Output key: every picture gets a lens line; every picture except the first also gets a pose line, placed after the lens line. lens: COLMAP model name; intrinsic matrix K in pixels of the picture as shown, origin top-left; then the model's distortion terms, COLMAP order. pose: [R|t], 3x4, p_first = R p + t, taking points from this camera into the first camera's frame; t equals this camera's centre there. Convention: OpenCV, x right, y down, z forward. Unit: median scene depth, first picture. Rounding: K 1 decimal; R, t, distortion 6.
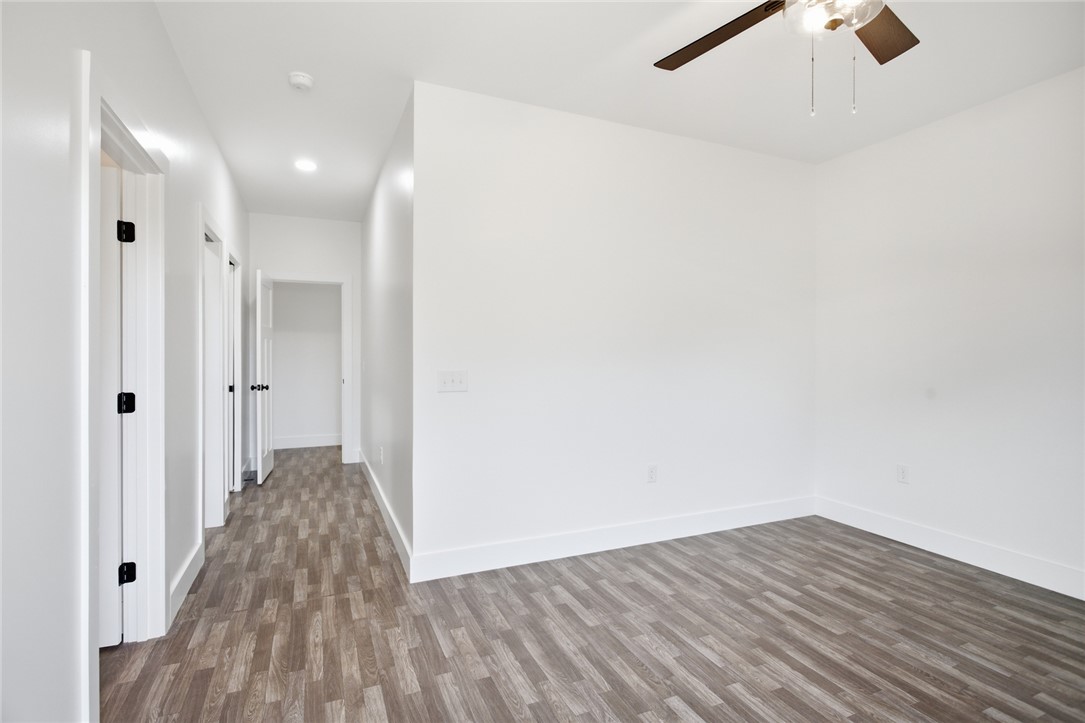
lens RADIAL K [[525.2, 0, 547.4], [0, 525.2, 355.3], [0, 0, 1]] dist [-0.002522, -0.000741]
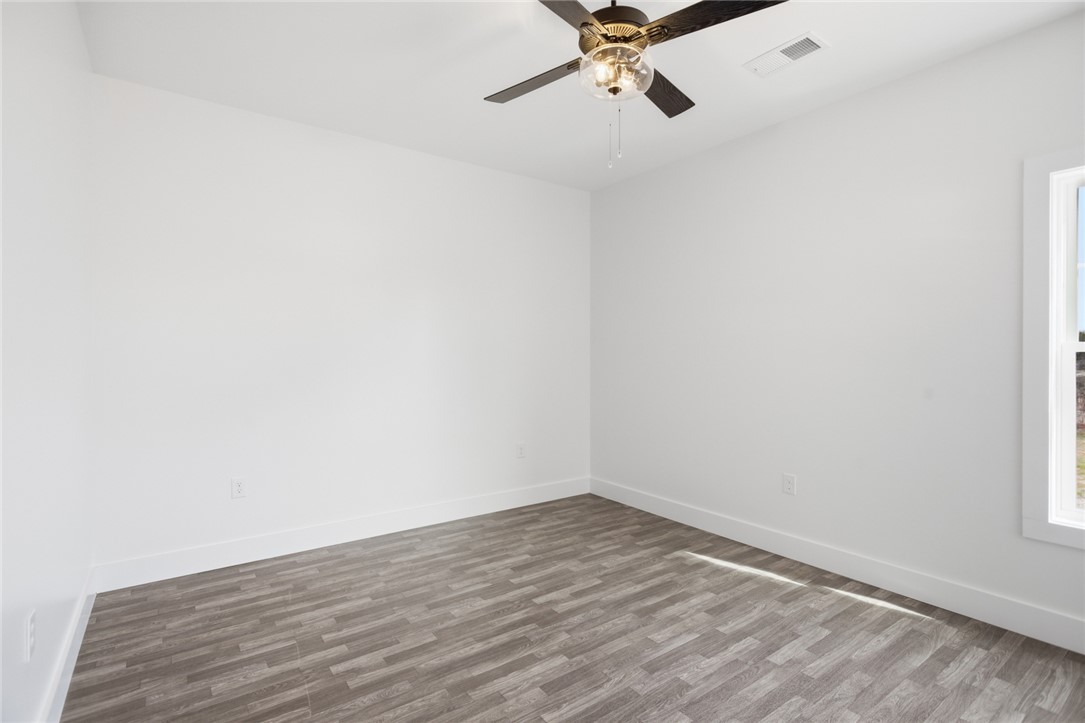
lens RADIAL K [[525.2, 0, 544.8], [0, 525.2, 353.4], [0, 0, 1]] dist [-0.002522, -0.000741]
pose [[-0.208089, -0.003542, 0.978103, -0.499515], [0.002903, 0.999987, 0.004239, -0.004639], [-0.978106, 0.003721, -0.208076, 1.132295]]
